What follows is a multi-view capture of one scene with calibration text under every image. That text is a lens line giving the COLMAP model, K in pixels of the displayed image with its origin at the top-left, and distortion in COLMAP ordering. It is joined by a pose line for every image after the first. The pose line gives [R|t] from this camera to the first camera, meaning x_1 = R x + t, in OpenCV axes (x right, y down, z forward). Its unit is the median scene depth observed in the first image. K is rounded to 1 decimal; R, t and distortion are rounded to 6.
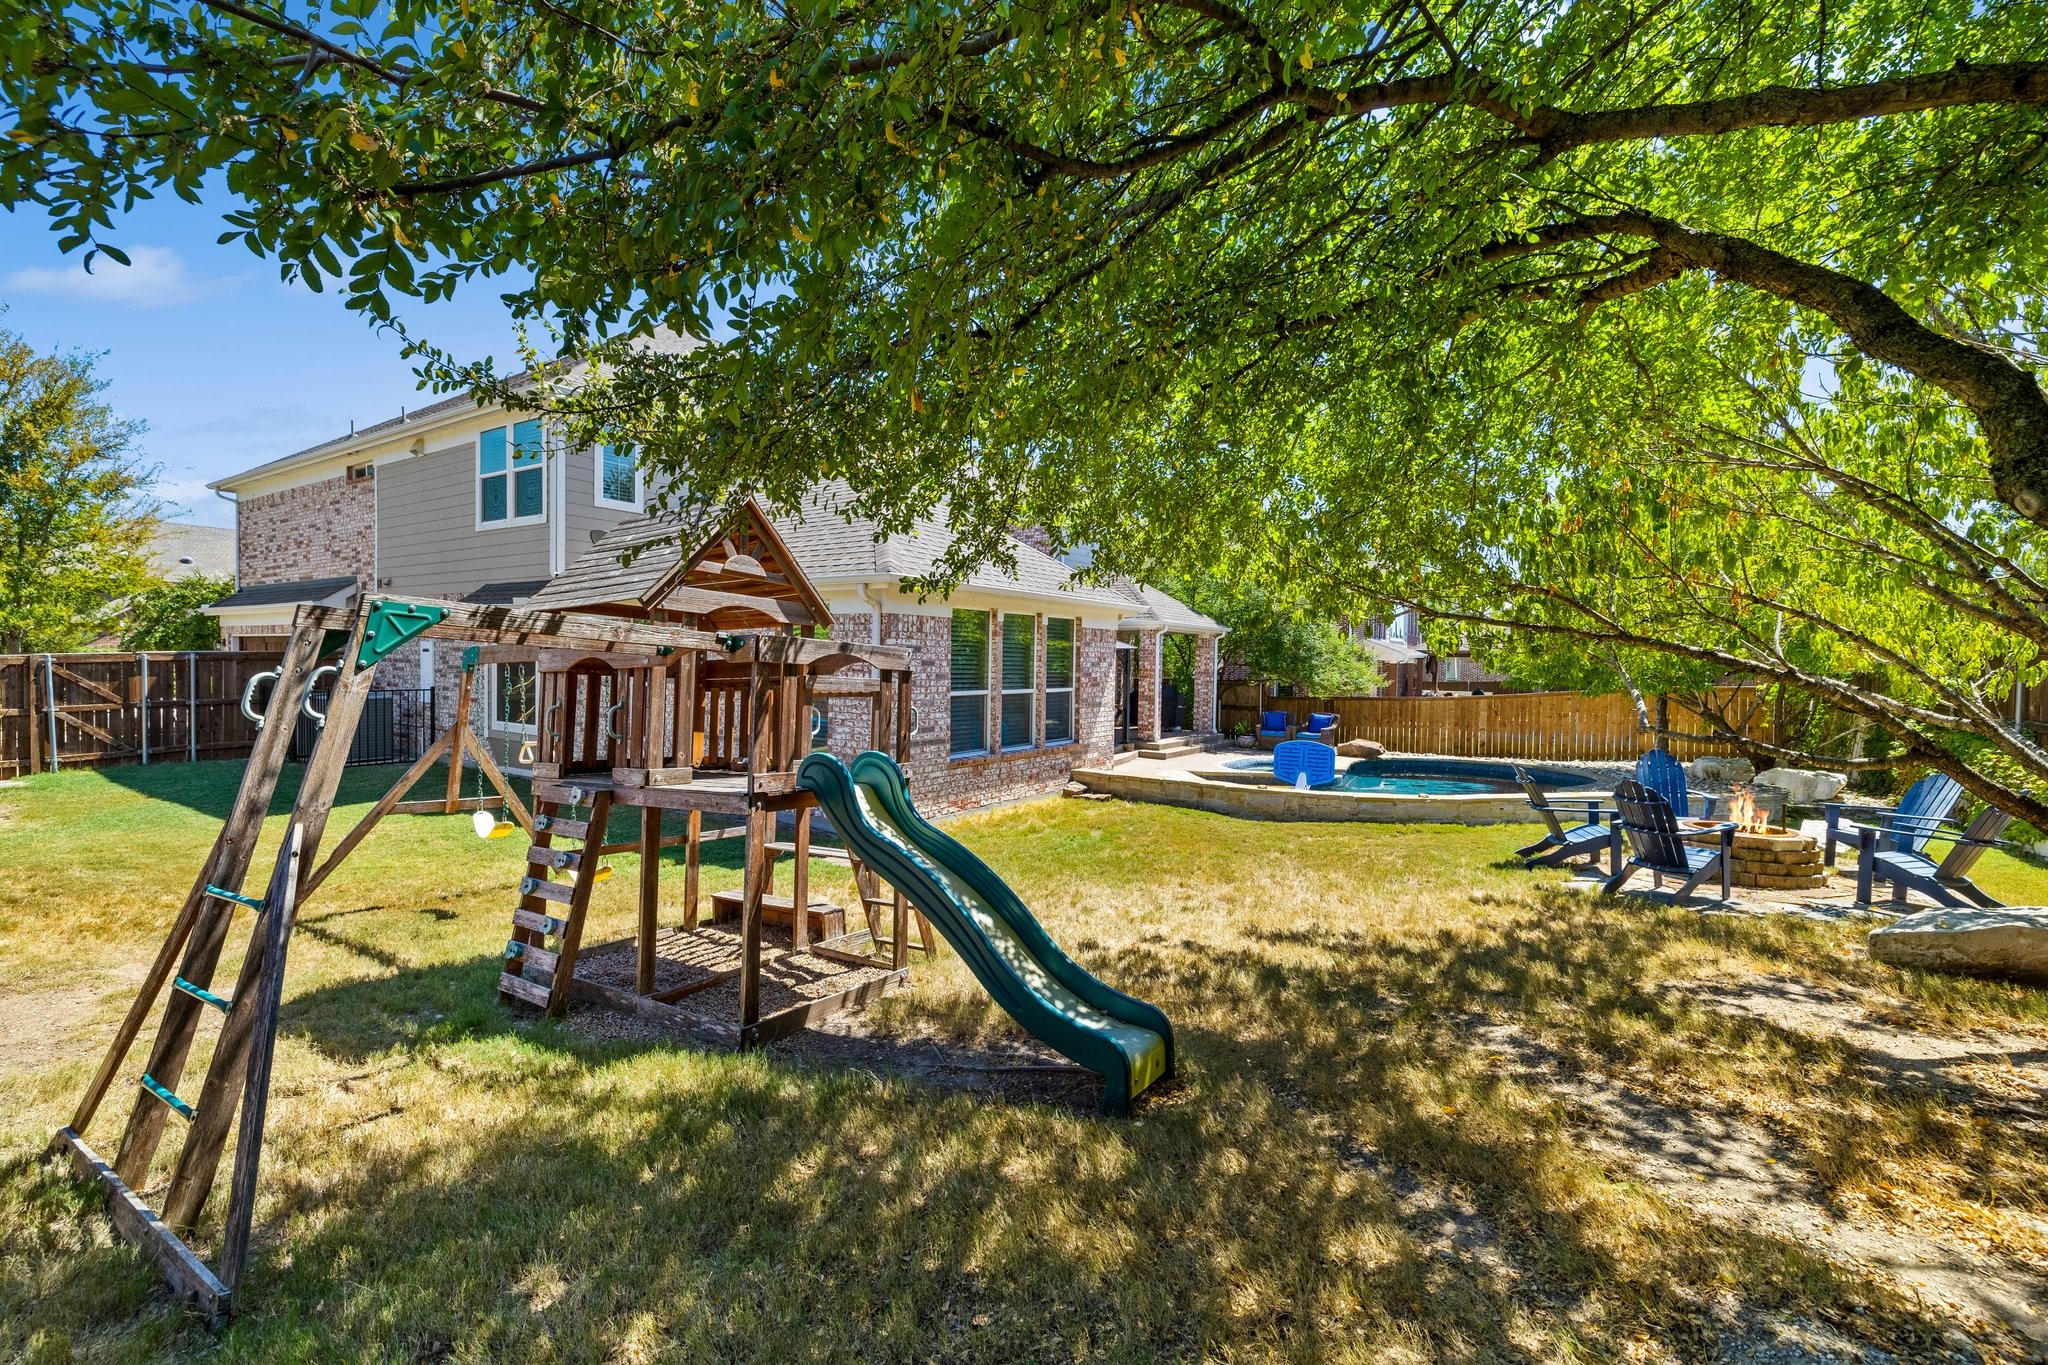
lens RADIAL K [[895.5, 0, 1024.0], [0, 895.5, 682.5], [0, 0, 1]] dist [-0.000002, -0.000059]
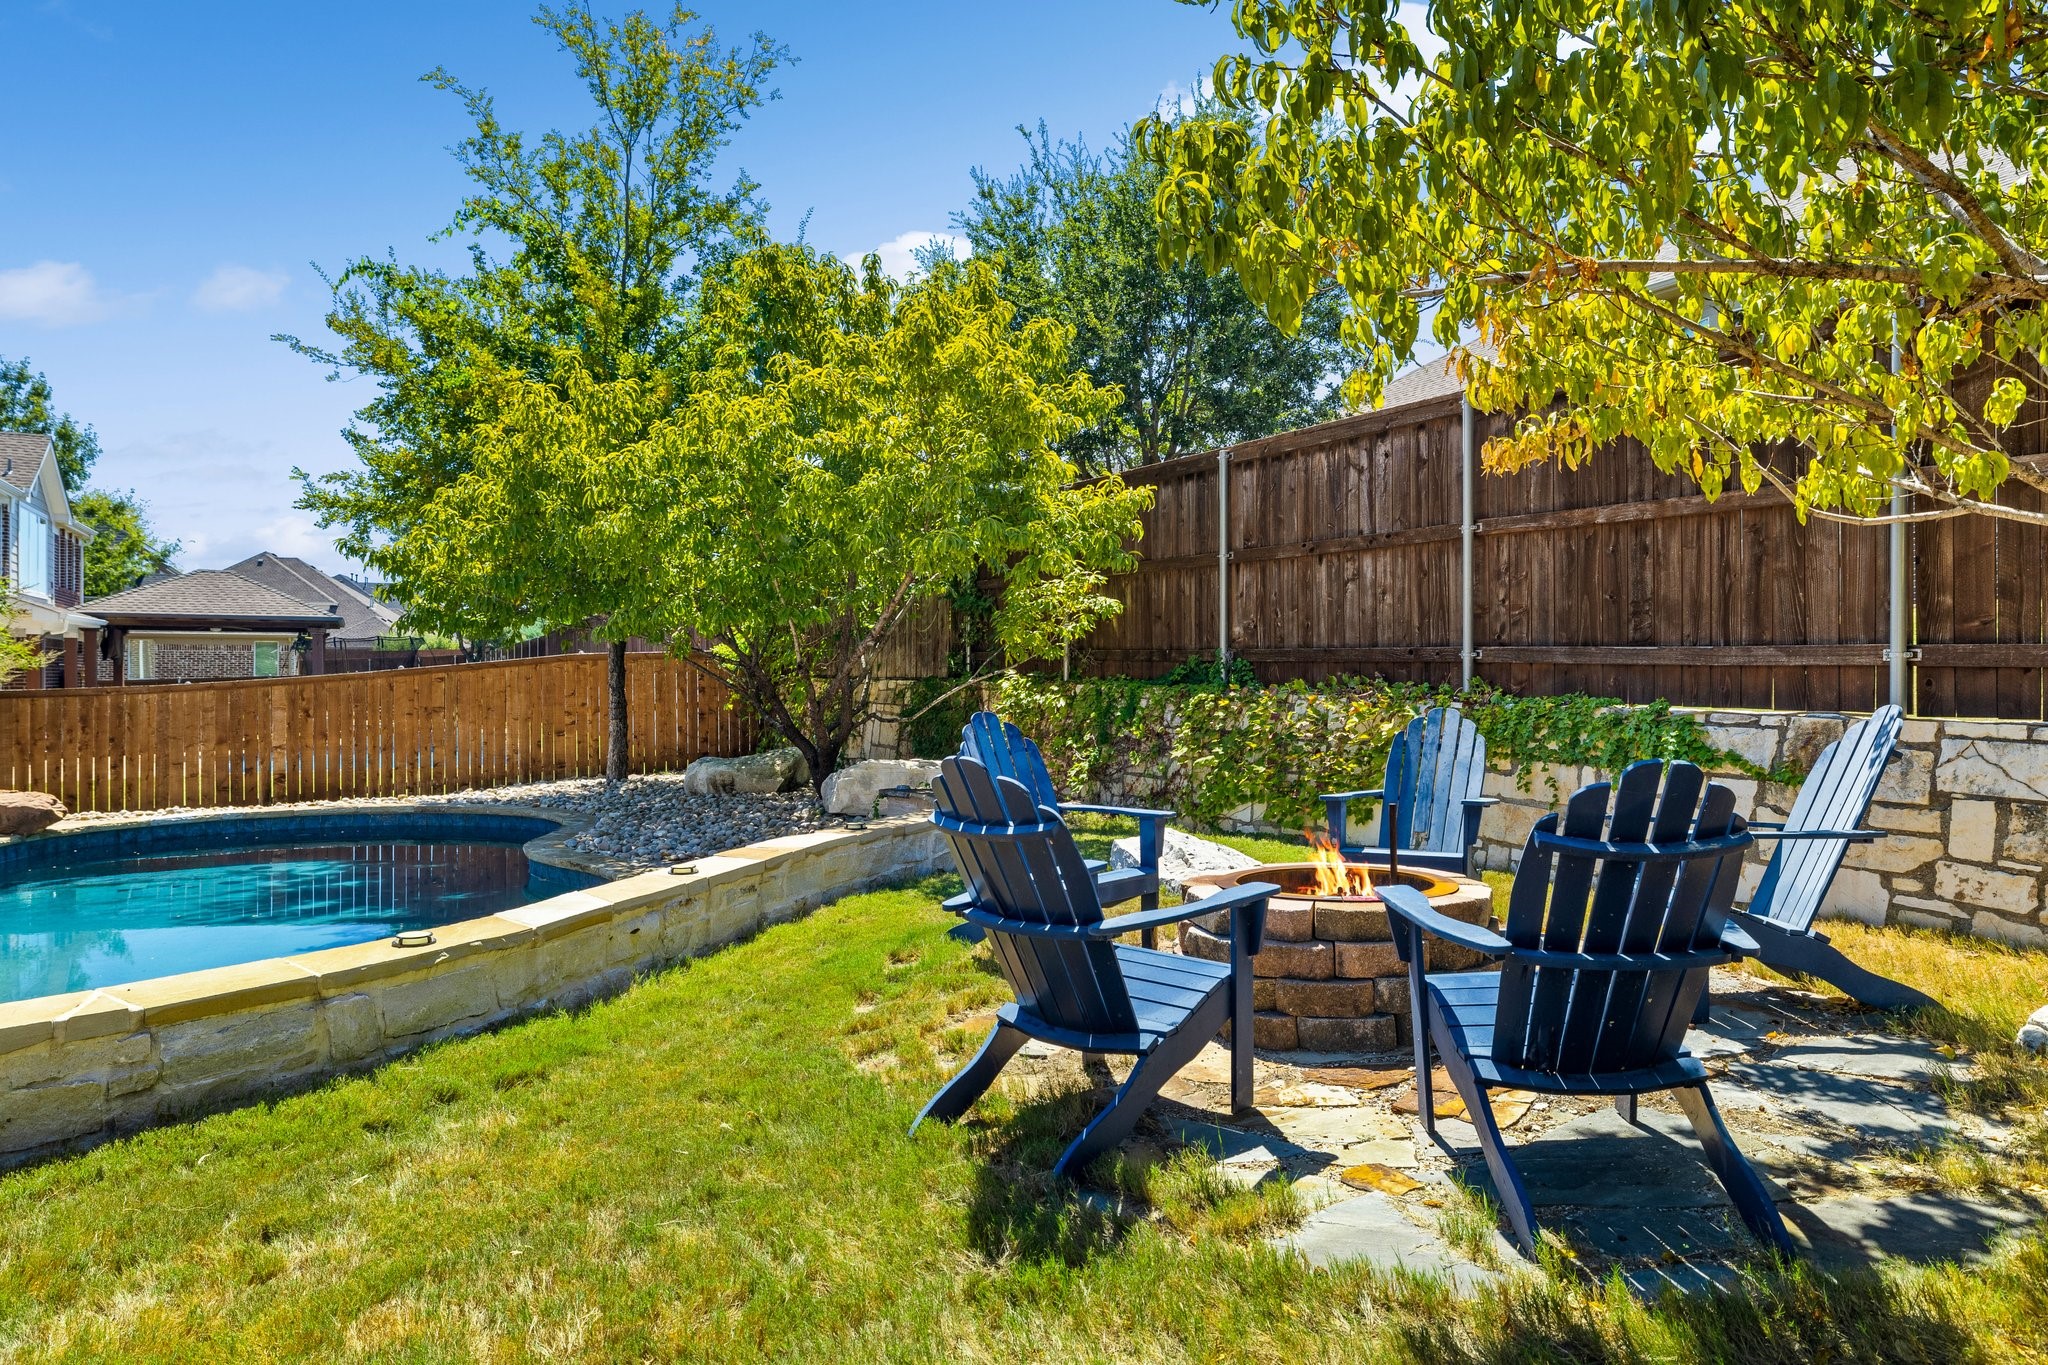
lens RADIAL K [[1216.7, 0, 1024.0], [0, 1216.7, 682.5], [0, 0, 1]] dist [0.000248, 0.000107]
pose [[0.453776, -0.017084, 0.890952, 0.107300], [0.027748, 0.999602, 0.005036, 0.026562], [-0.890684, 0.022437, 0.454069, 0.354099]]
